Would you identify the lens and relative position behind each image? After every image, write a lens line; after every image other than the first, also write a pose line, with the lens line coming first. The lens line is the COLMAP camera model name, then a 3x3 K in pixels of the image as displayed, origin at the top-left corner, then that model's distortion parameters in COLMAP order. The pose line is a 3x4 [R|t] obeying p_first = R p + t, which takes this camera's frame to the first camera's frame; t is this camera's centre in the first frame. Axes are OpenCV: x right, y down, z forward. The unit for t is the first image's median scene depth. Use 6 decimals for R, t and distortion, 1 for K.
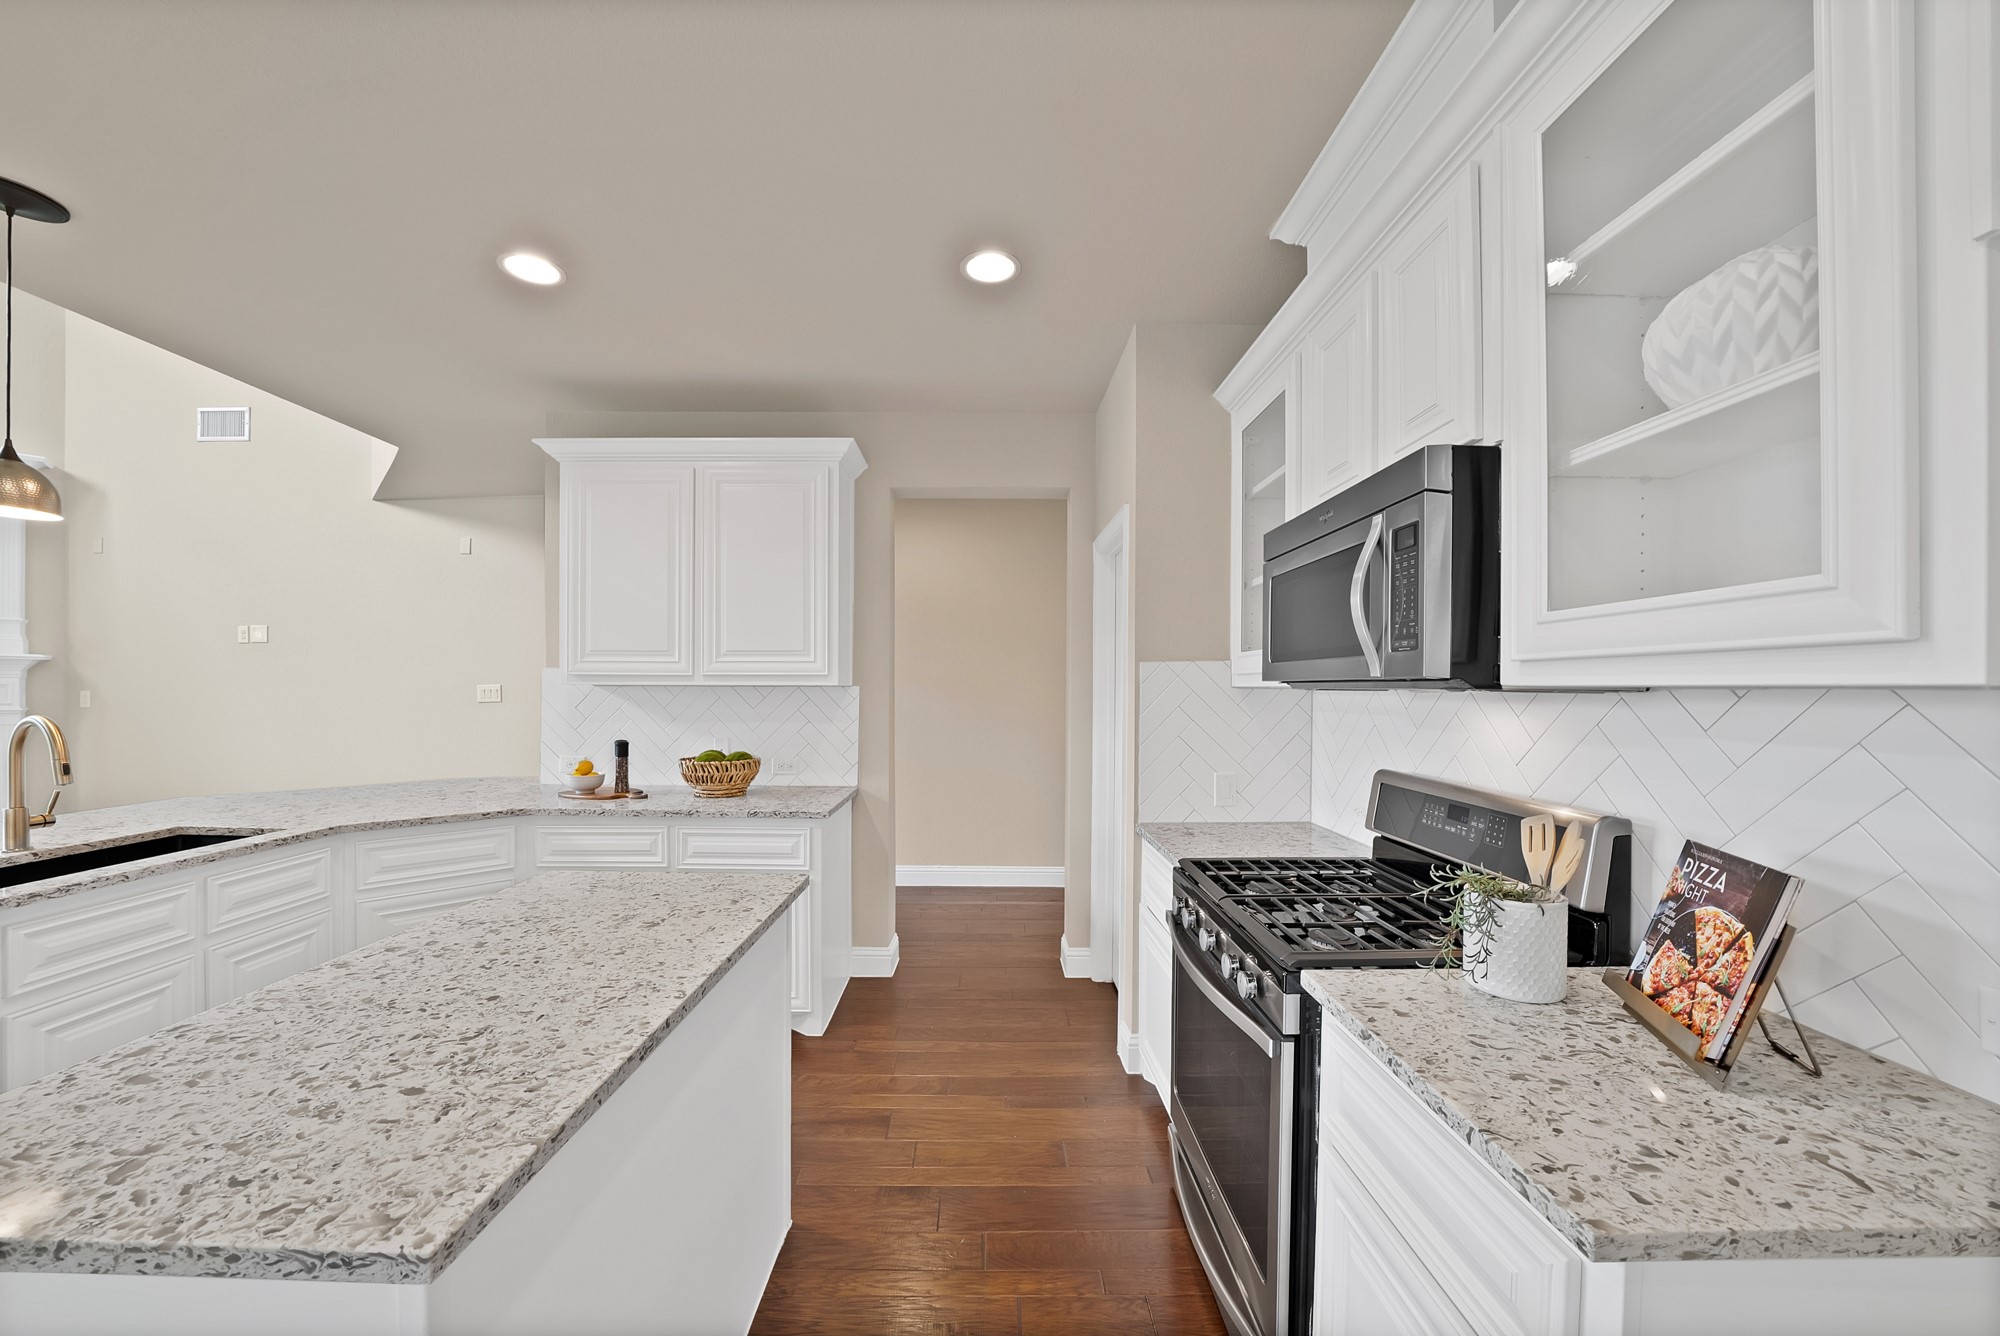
lens RADIAL K [[729.1, 0, 977.3], [0, 729.1, 693.5], [0, 0, 1]] dist [-0.026711, 0.003092]
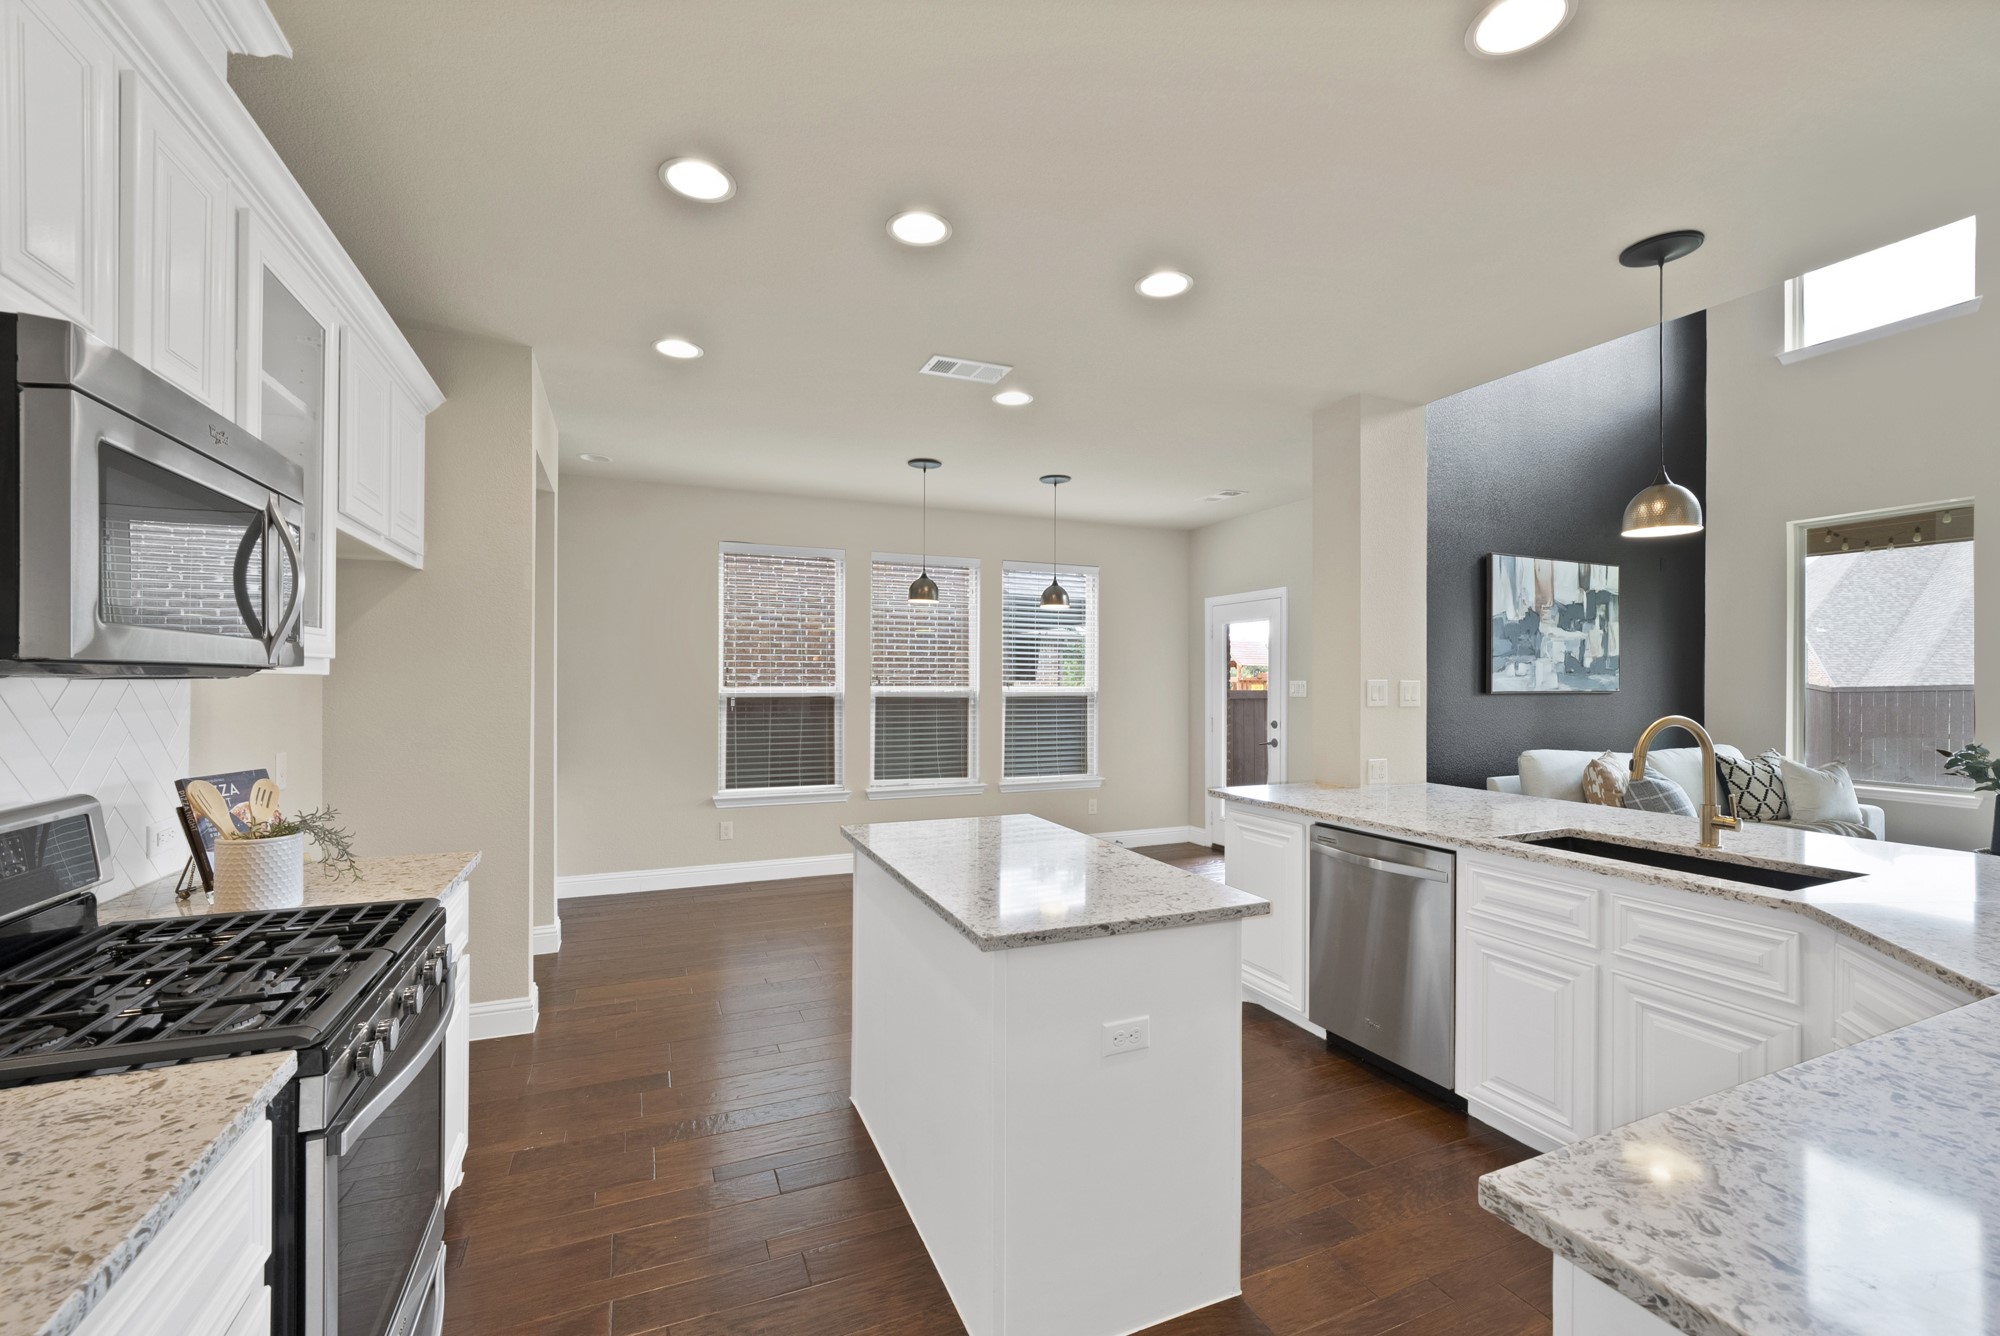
lens RADIAL K [[827.9, 0, 989.0], [0, 827.9, 681.9], [0, 0, 1]] dist [-0.011456, -0.000114]
pose [[-0.913982, -0.009814, -0.405636, 0.114020], [-0.011982, 0.999924, 0.002806, -0.012500], [0.405578, 0.007425, -0.914030, 1.839760]]
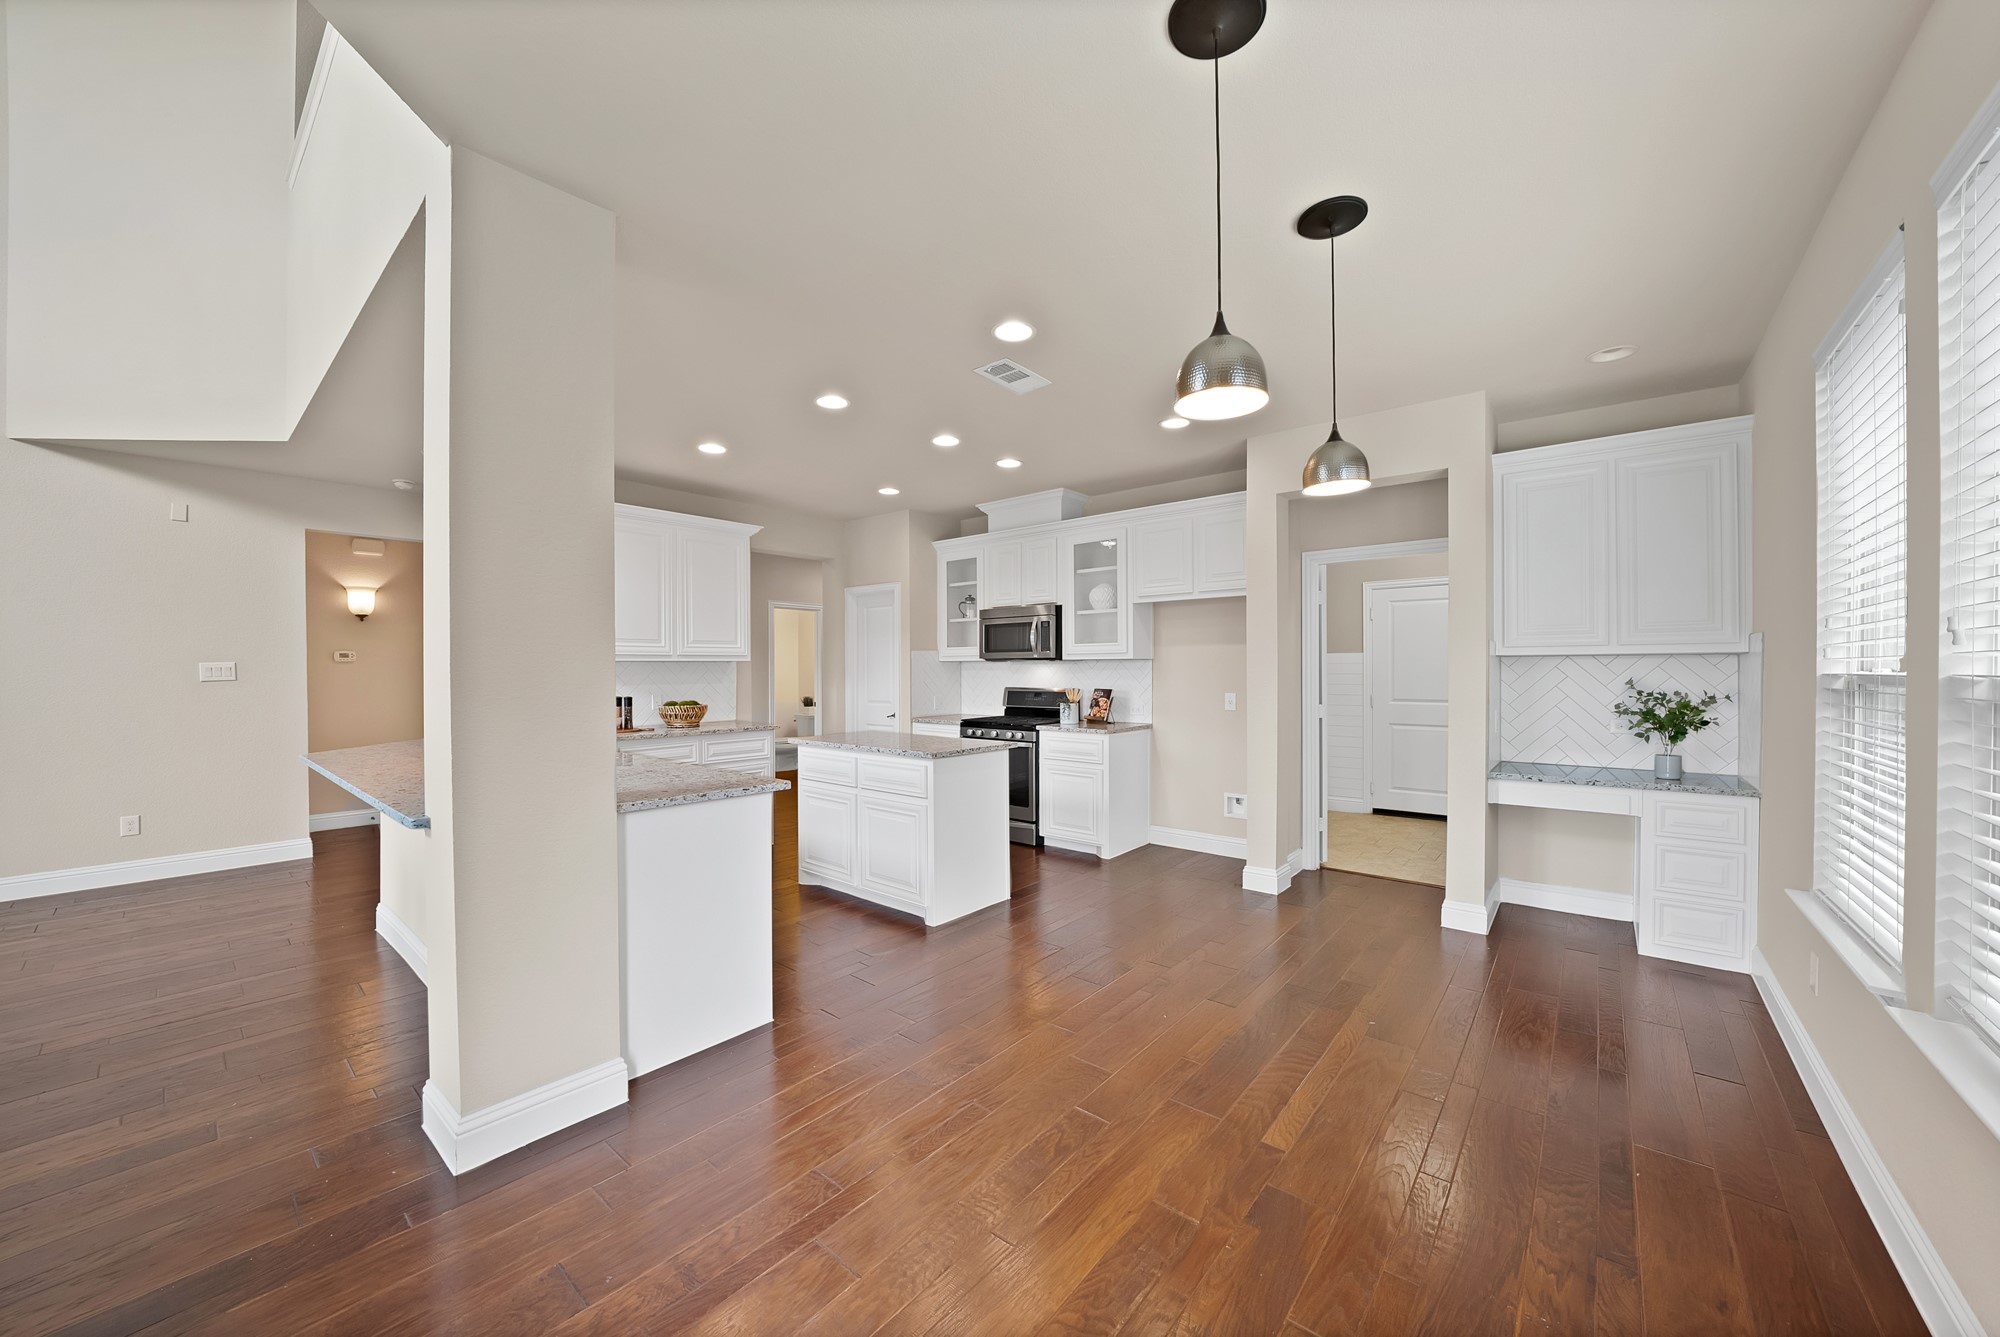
lens RADIAL K [[730.8, 0, 996.0], [0, 730.8, 676.0], [0, 0, 1]] dist [-0.022848, 0.000381]
pose [[0.633437, -0.016180, 0.773625, -2.133148], [0.014013, 0.999857, 0.009437, 0.030831], [-0.773667, 0.004863, 0.633573, -1.090206]]
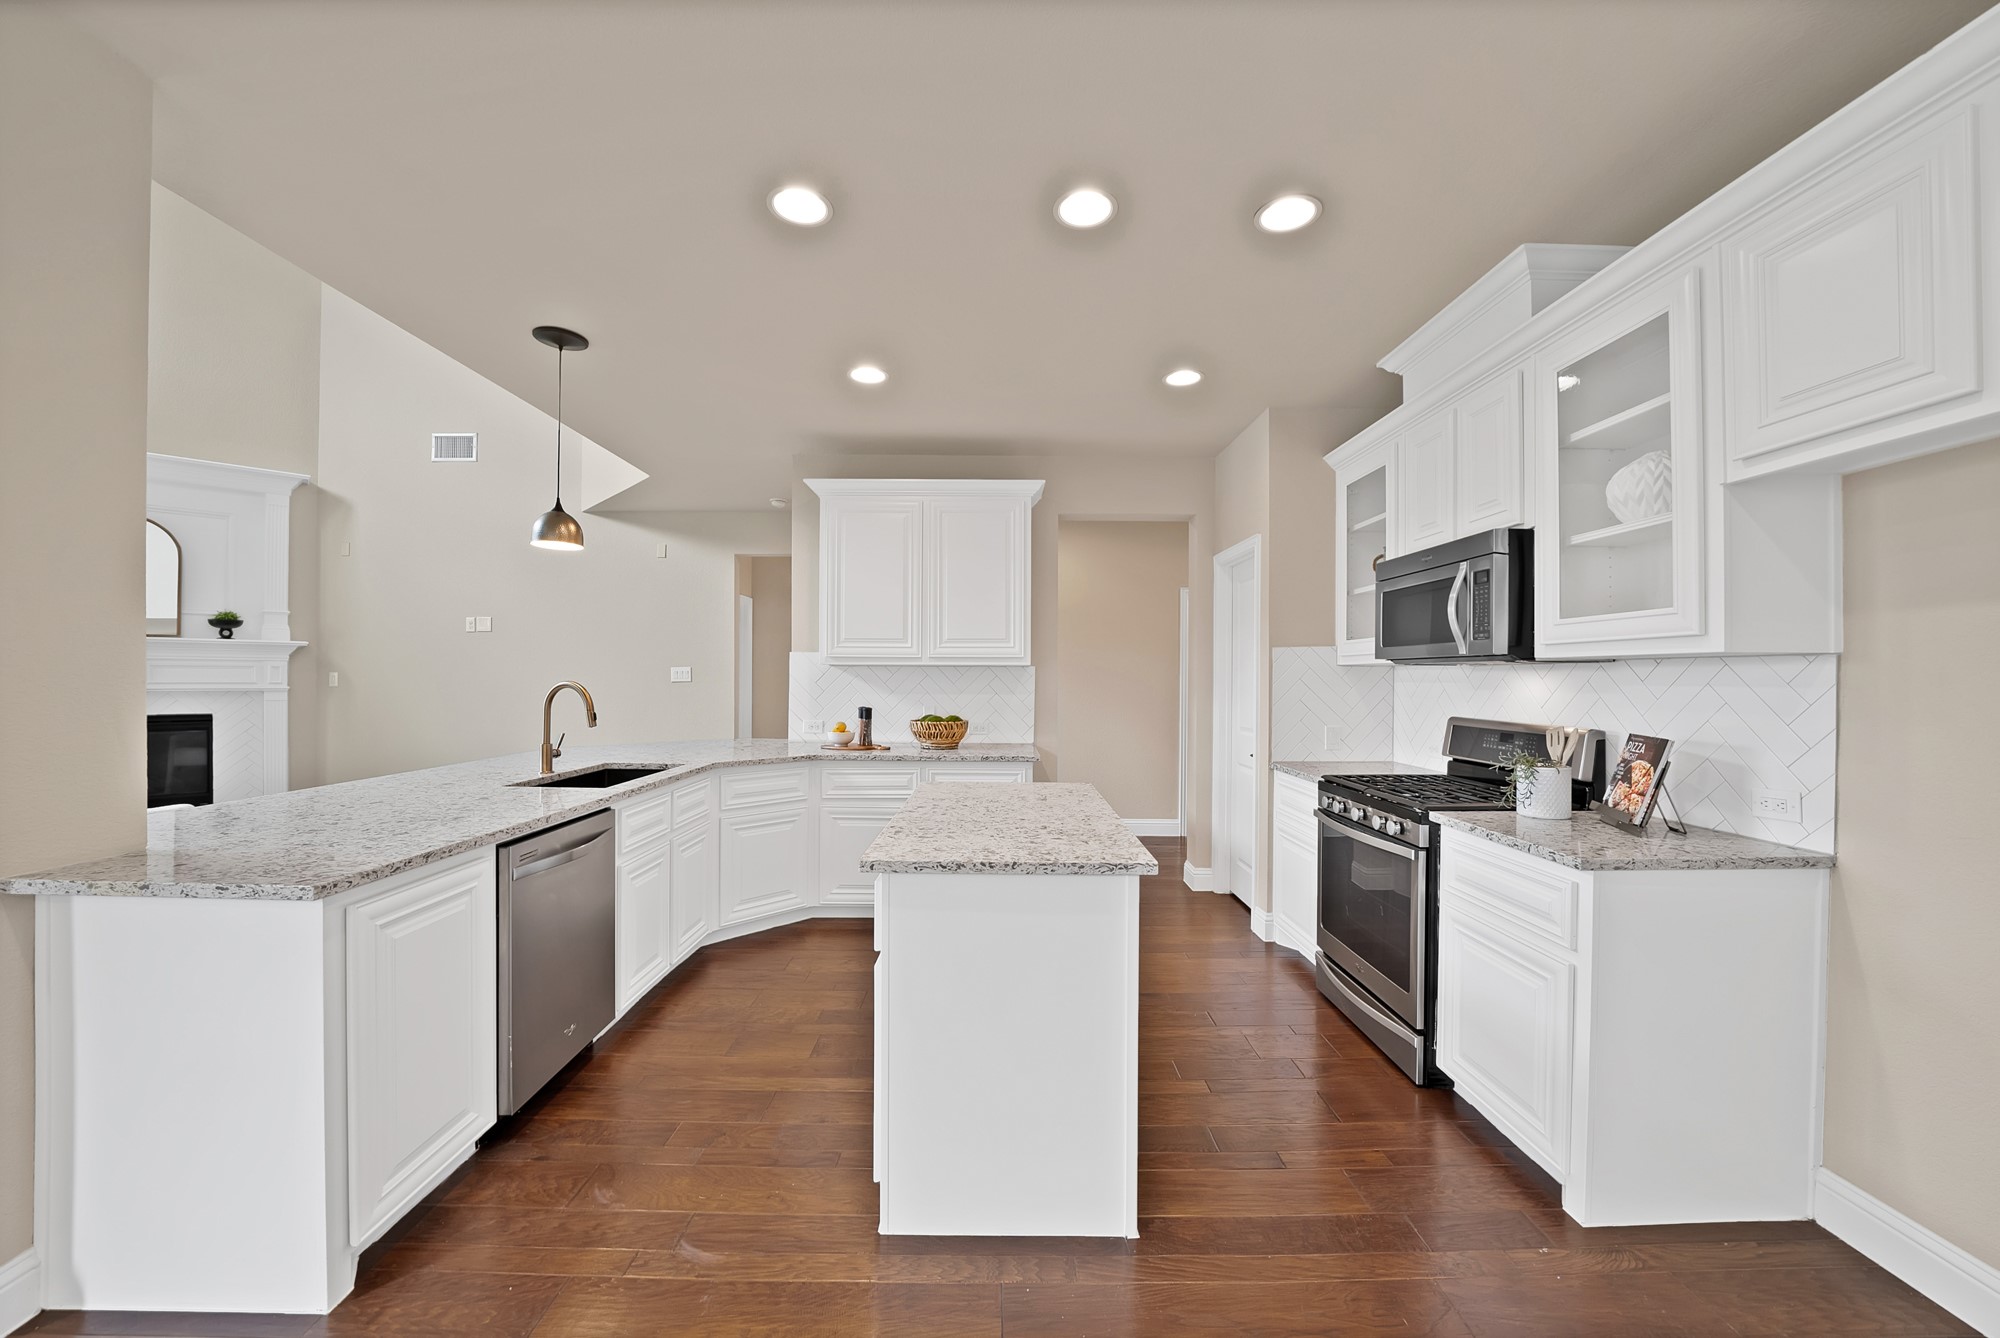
lens RADIAL K [[730.8, 0, 996.0], [0, 730.8, 676.5], [0, 0, 1]] dist [-0.022848, 0.000381]
pose [[0.999963, 0.000276, 0.008586, -0.474322], [-0.000206, 0.999967, -0.008140, 0.036357], [-0.008588, 0.008138, 0.999930, -0.593910]]
